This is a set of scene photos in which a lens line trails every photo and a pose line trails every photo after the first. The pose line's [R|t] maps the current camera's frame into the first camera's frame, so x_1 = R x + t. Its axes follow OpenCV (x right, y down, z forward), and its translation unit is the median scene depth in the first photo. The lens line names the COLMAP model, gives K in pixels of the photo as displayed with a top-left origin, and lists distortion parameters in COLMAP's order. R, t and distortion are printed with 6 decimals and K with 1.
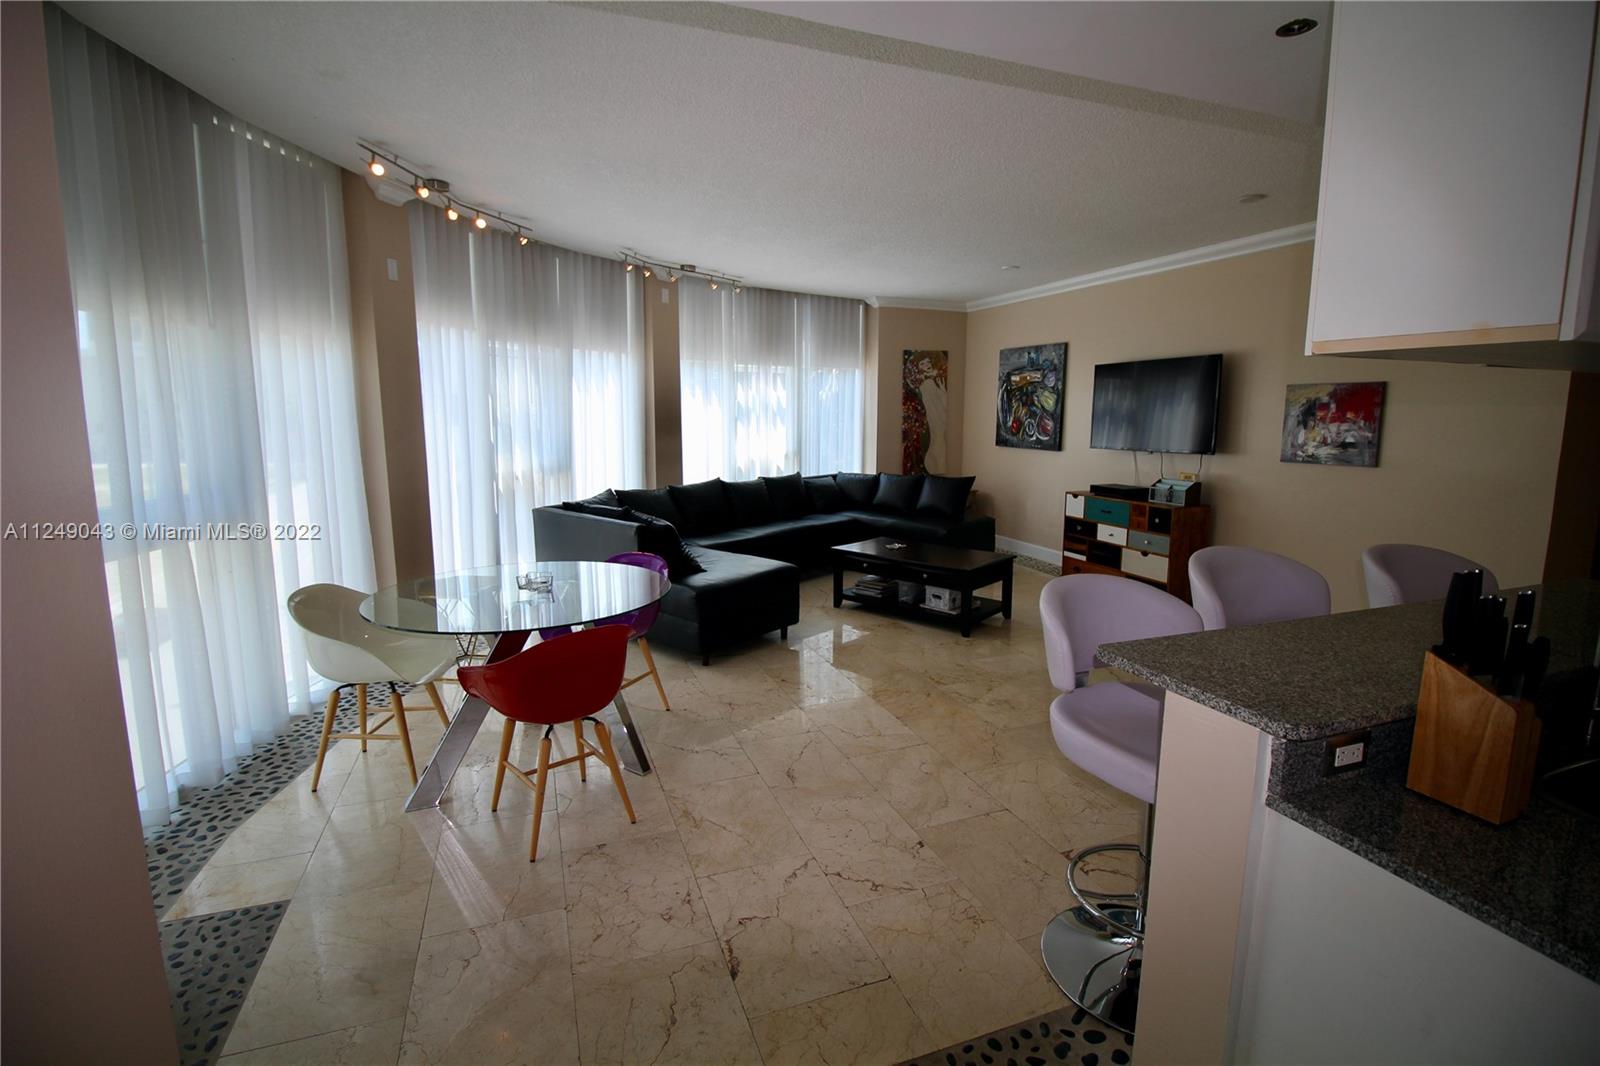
lens RADIAL K [[741.1, 0, 801.5], [0, 741.1, 521.4], [0, 0, 1]] dist [0.000188, -0.013799]
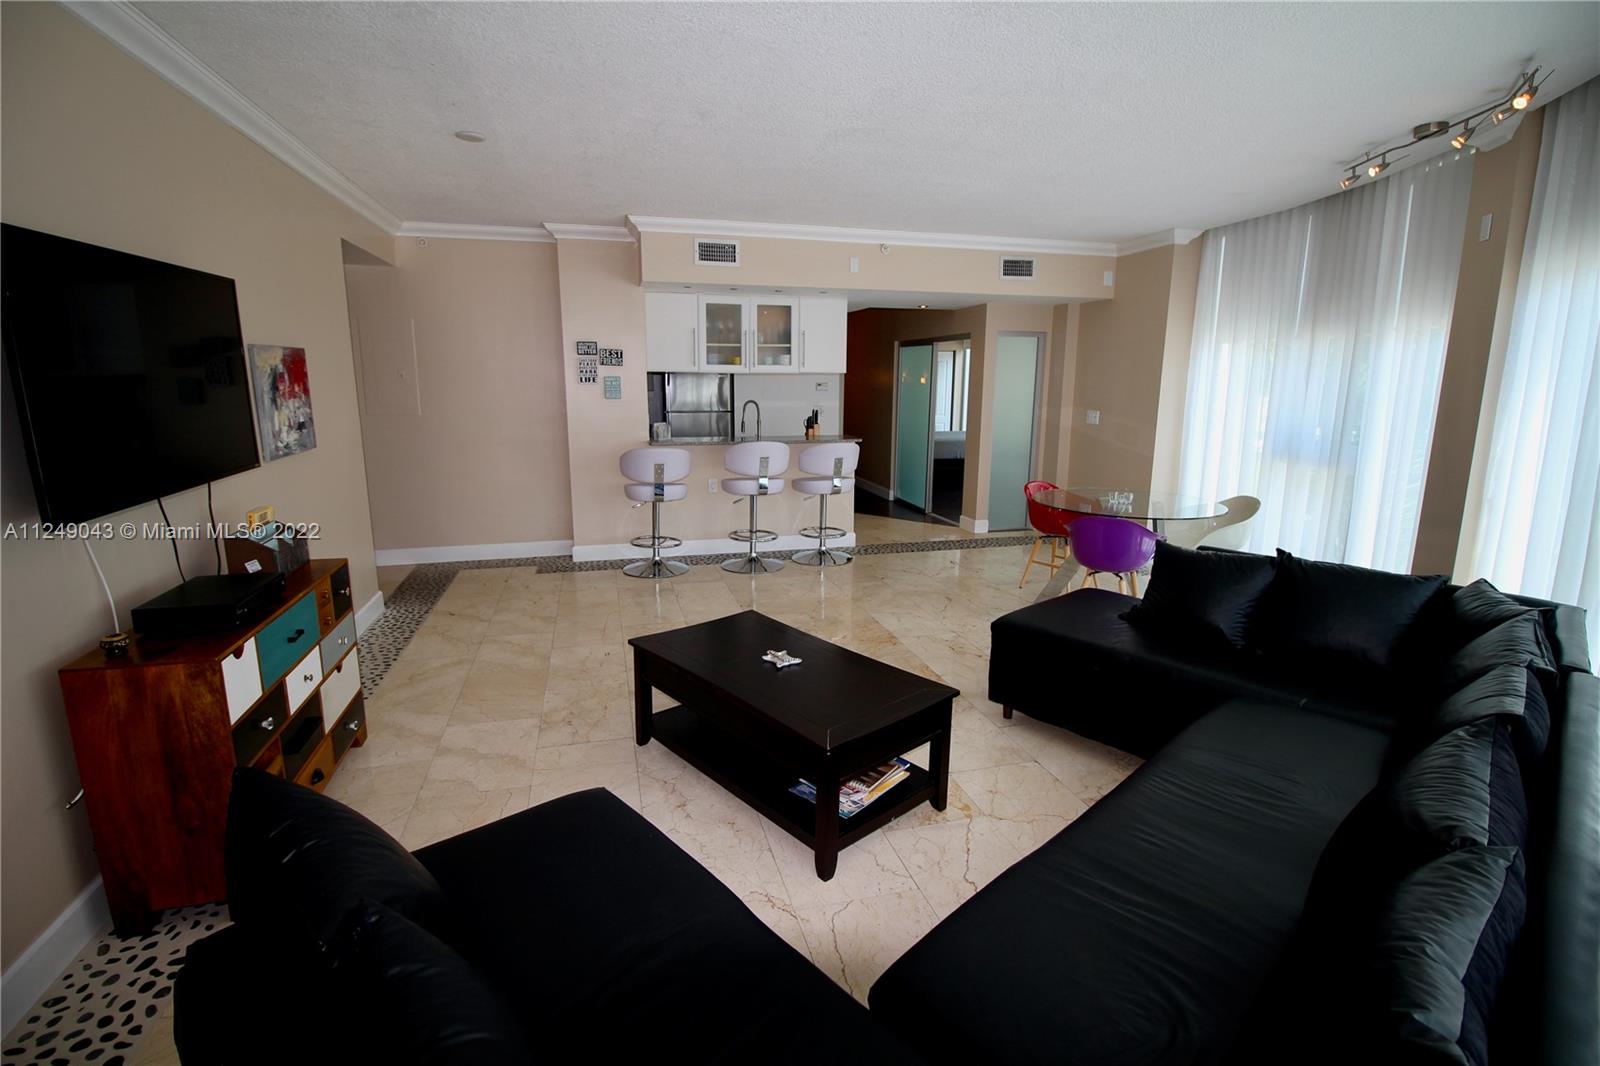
lens RADIAL K [[741.1, 0, 801.5], [0, 741.1, 521.4], [0, 0, 1]] dist [0.000188, -0.013799]
pose [[-0.995990, -0.026300, 0.085515, 0.109760], [0.004116, 0.941337, 0.337443, -0.243097], [-0.089373, 0.336442, -0.937453, 1.539786]]
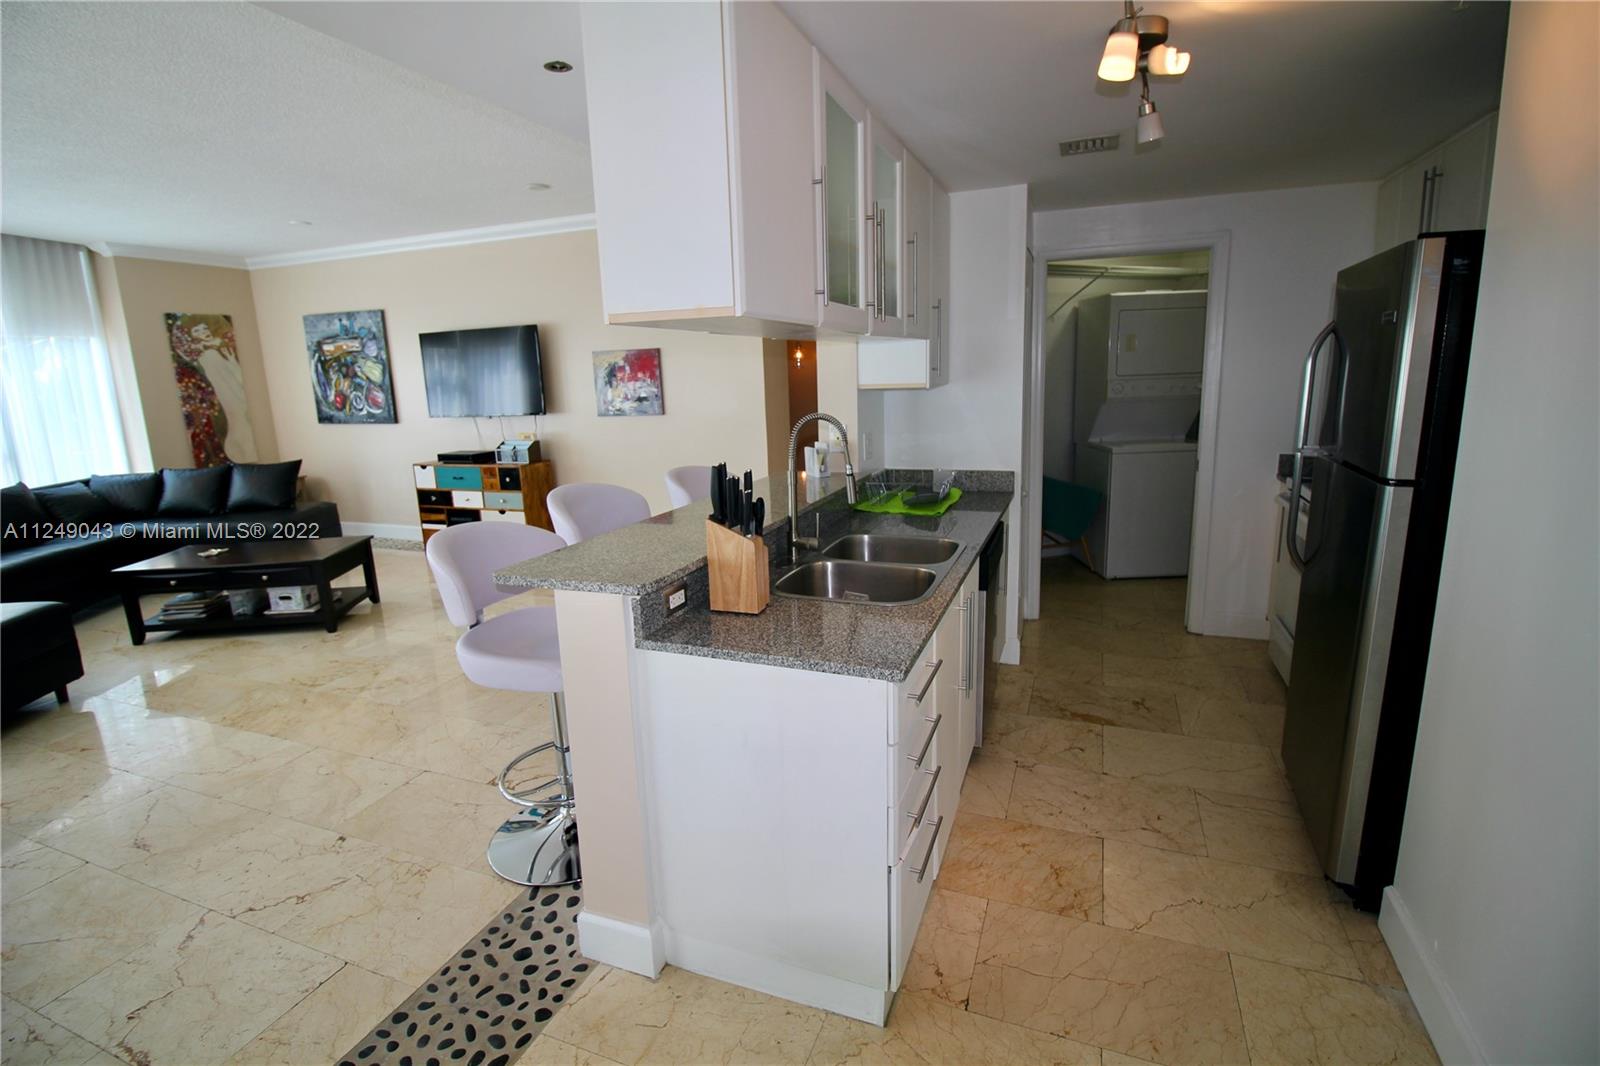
lens RADIAL K [[741.1, 0, 801.5], [0, 741.1, 521.4], [0, 0, 1]] dist [0.000188, -0.013799]
pose [[0.663568, -0.171334, 0.728233, -0.033729], [0.143533, 0.984495, 0.100837, 0.012212], [-0.734218, 0.037613, 0.677871, -0.044971]]
